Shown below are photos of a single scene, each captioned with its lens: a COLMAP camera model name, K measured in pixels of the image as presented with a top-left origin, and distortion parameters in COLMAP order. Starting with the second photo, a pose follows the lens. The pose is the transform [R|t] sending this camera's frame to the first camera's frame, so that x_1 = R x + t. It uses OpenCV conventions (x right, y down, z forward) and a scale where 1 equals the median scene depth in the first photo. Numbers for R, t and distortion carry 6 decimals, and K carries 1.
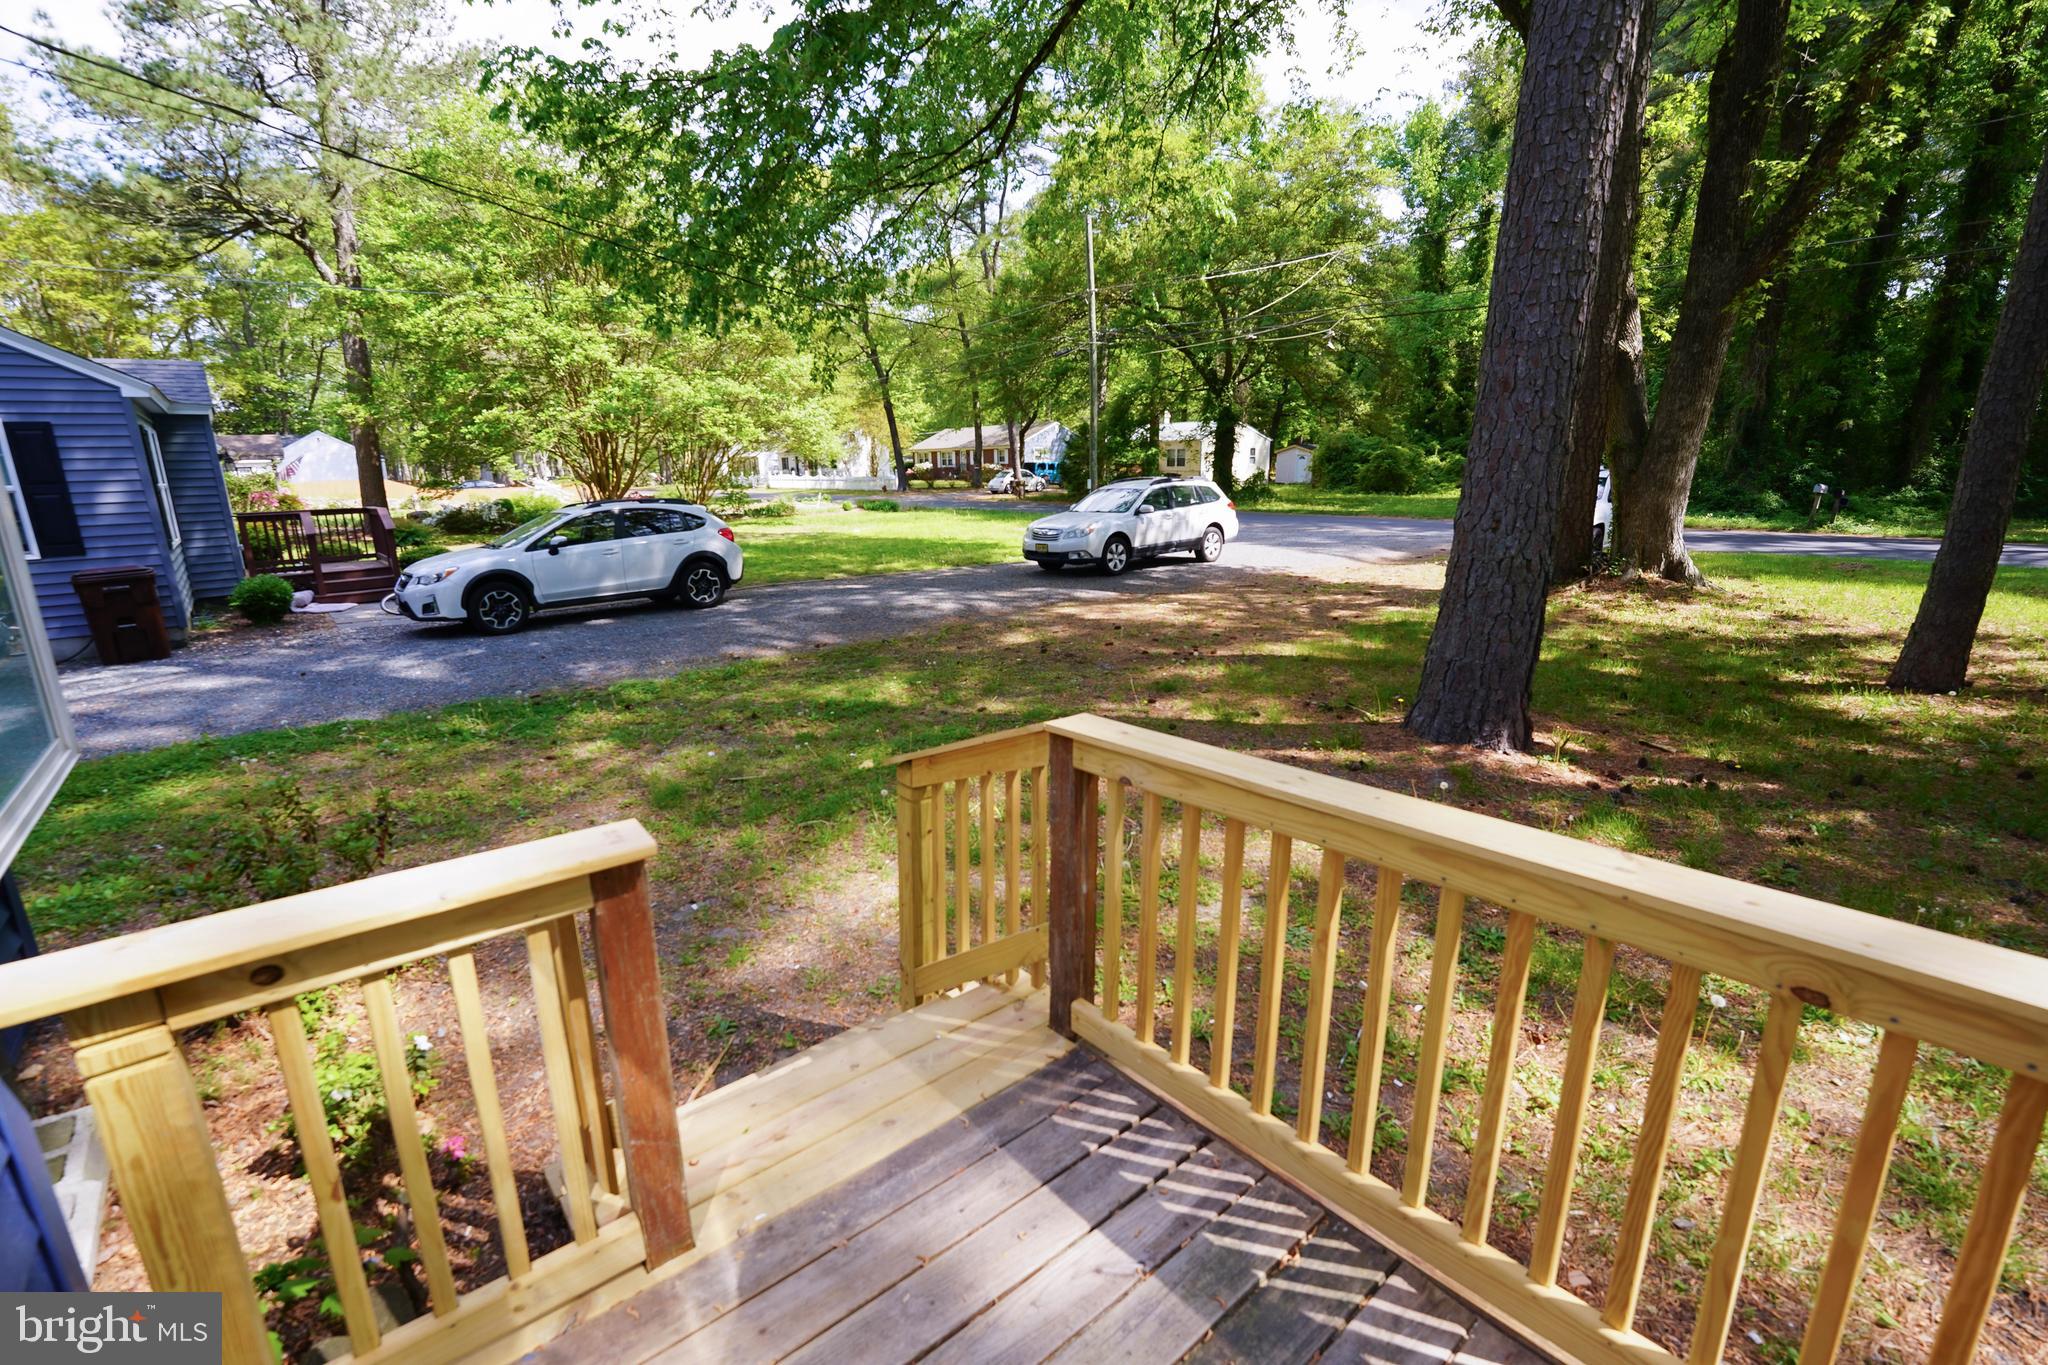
lens RADIAL K [[885.3, 0, 1032.9], [0, 885.3, 690.8], [0, 0, 1]] dist [-0.018894, 0.000491]
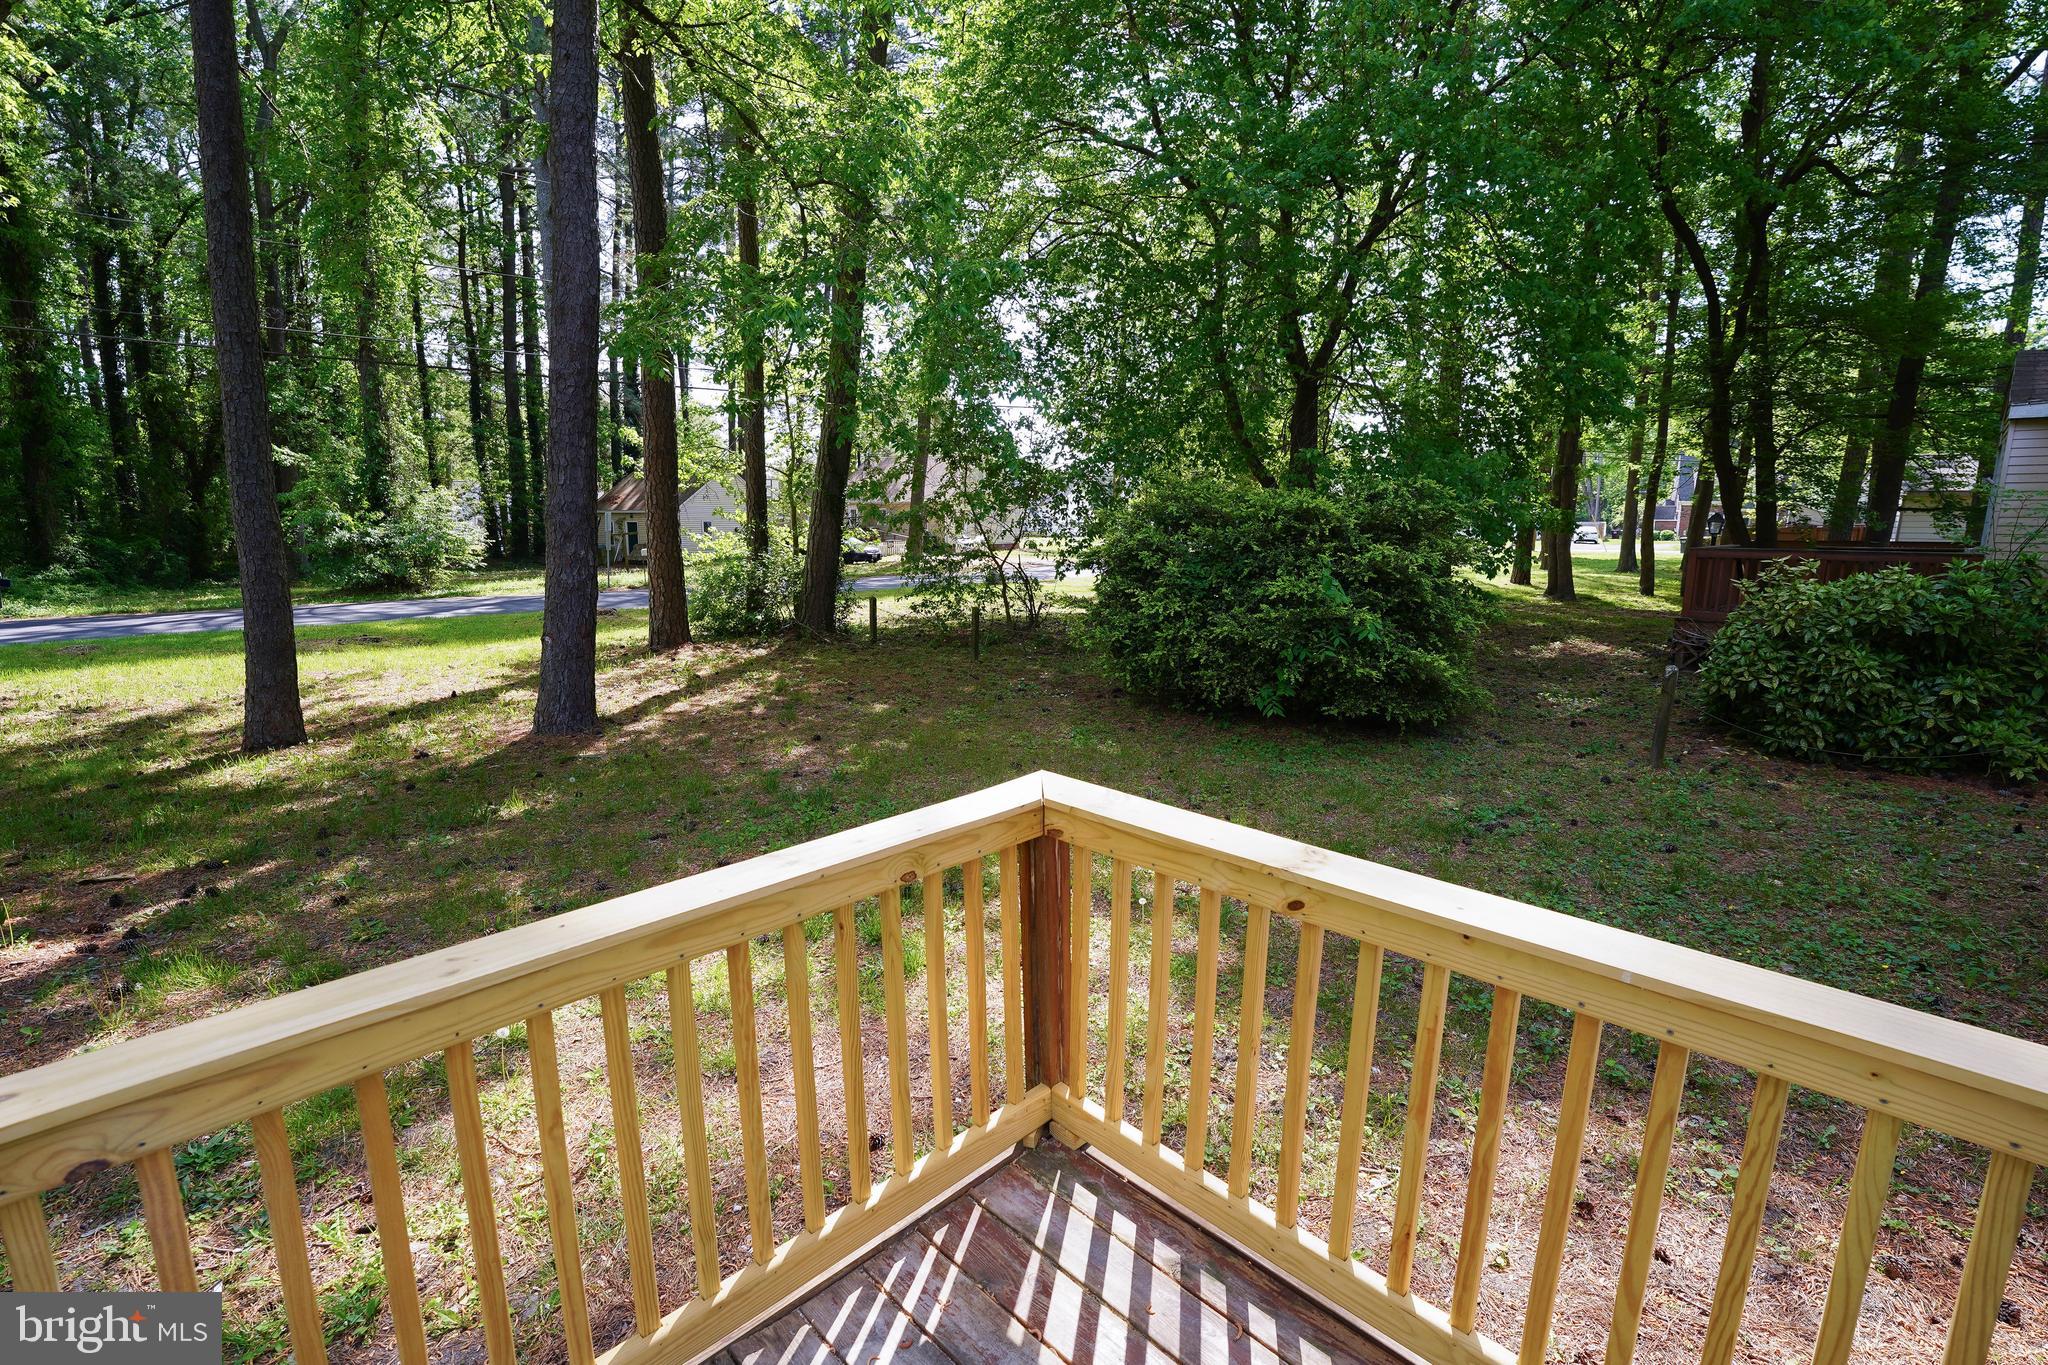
lens RADIAL K [[885.3, 0, 1027.2], [0, 885.3, 683.5], [0, 0, 1]] dist [-0.018894, 0.000491]
pose [[-0.043242, -0.158866, 0.986353, -0.123501], [0.249514, 0.954273, 0.164638, -0.037194], [-0.967405, 0.253228, -0.001625, 0.140849]]
